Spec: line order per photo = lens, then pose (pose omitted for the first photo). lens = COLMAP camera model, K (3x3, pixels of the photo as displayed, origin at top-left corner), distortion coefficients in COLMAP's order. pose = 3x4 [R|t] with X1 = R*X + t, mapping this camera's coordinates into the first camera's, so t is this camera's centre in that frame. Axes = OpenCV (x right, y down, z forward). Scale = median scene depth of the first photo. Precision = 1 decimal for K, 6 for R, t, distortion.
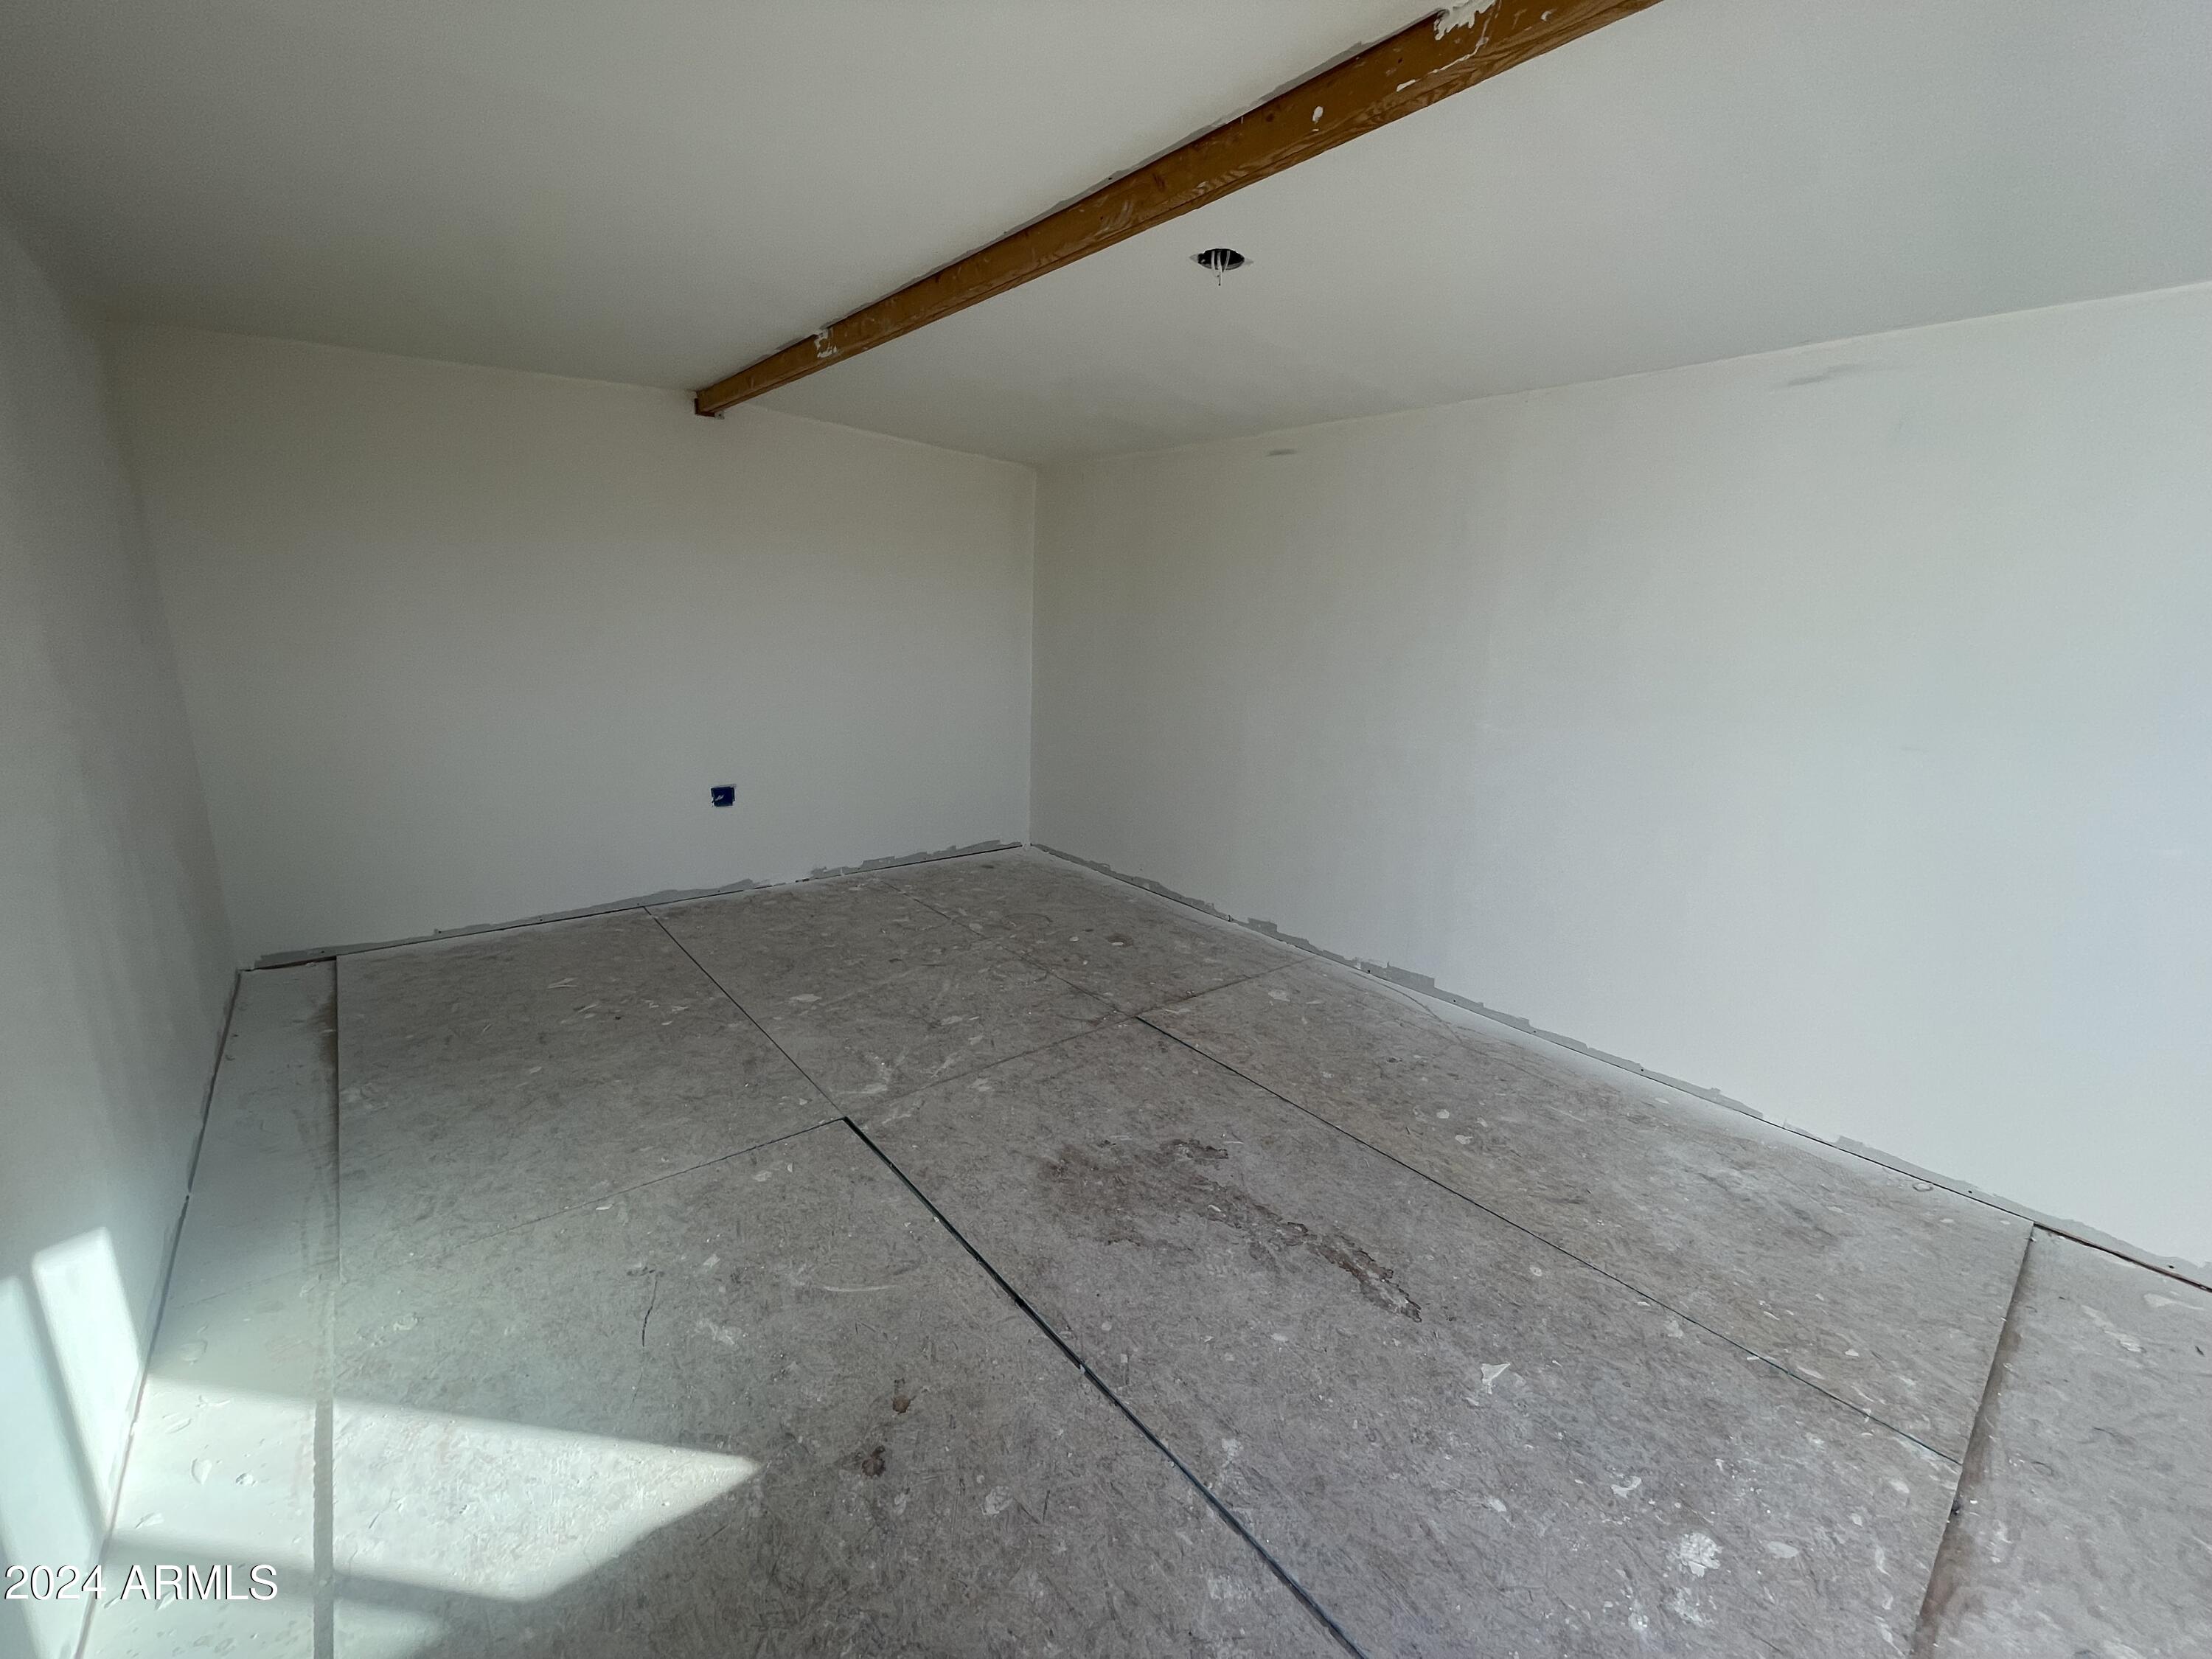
lens RADIAL K [[891.2, 0, 1098.8], [0, 891.2, 831.2], [0, 0, 1]] dist [-0.003119, 0.000153]
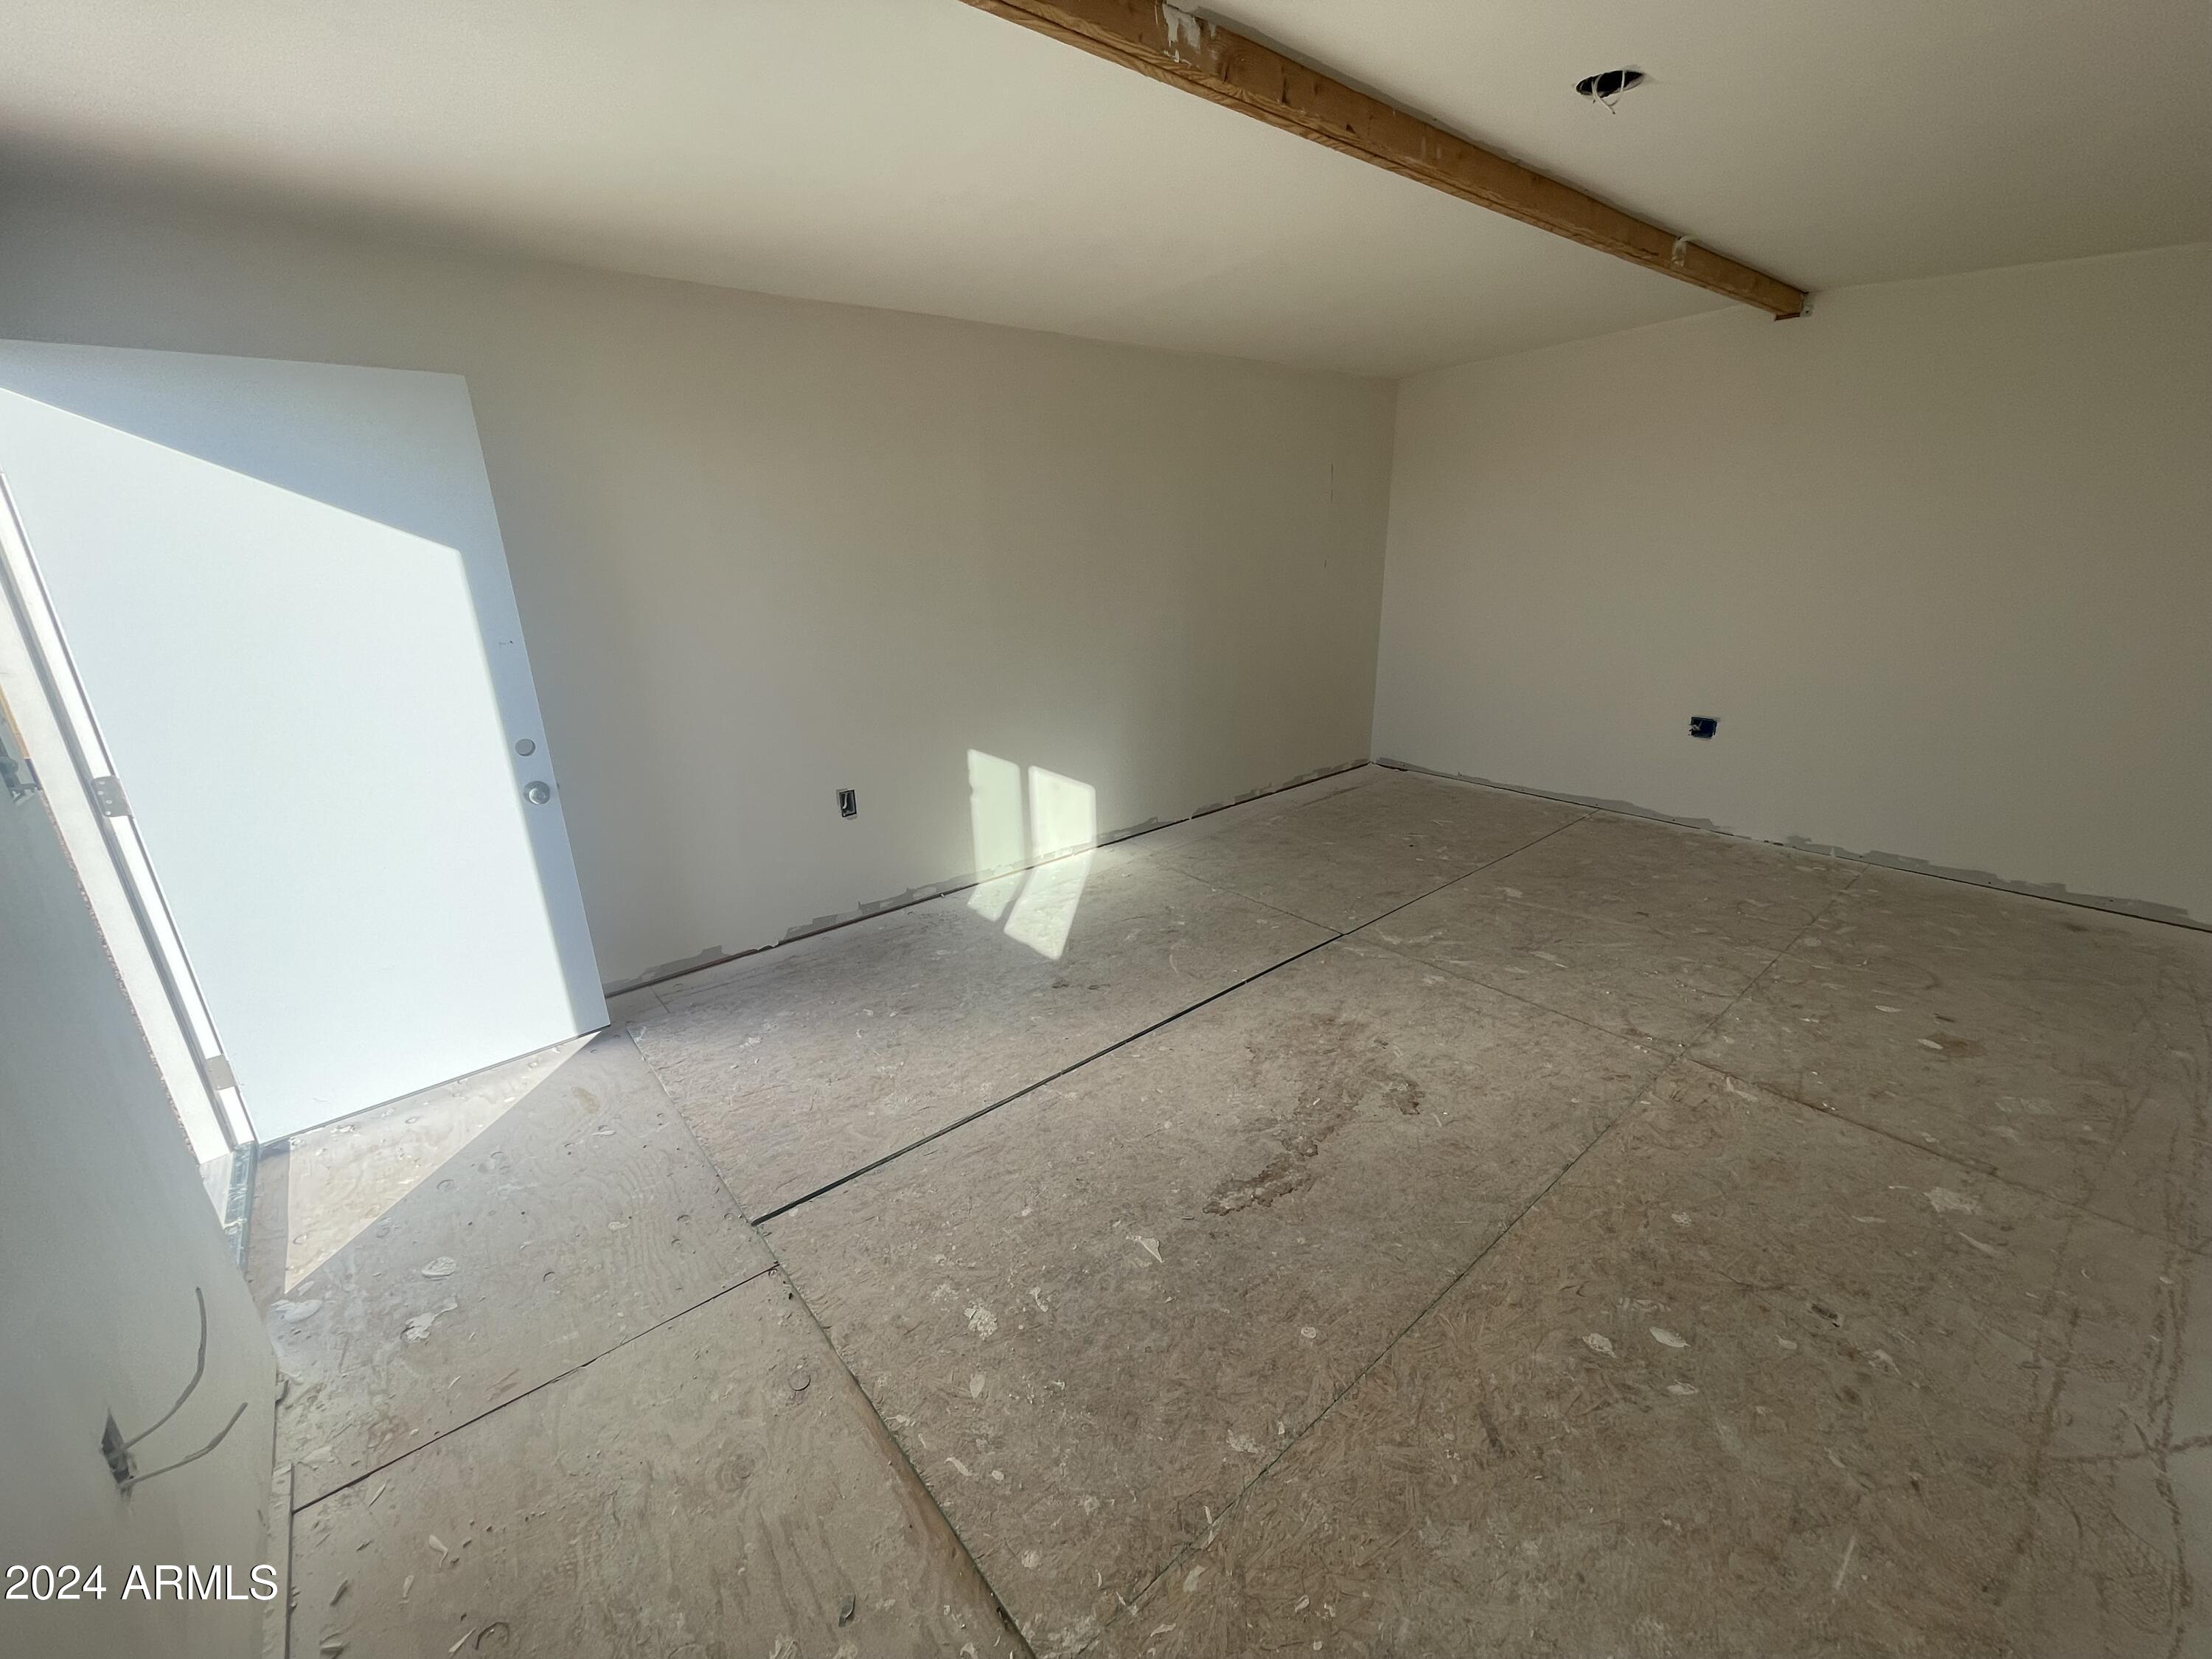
lens RADIAL K [[891.2, 0, 1099.3], [0, 891.2, 830.8], [0, 0, 1]] dist [-0.003119, 0.000153]
pose [[0.009810, 0.286683, -0.957975, 0.663578], [-0.210164, 0.937214, 0.278318, -0.080380], [0.977617, 0.198601, 0.069444, 0.374740]]
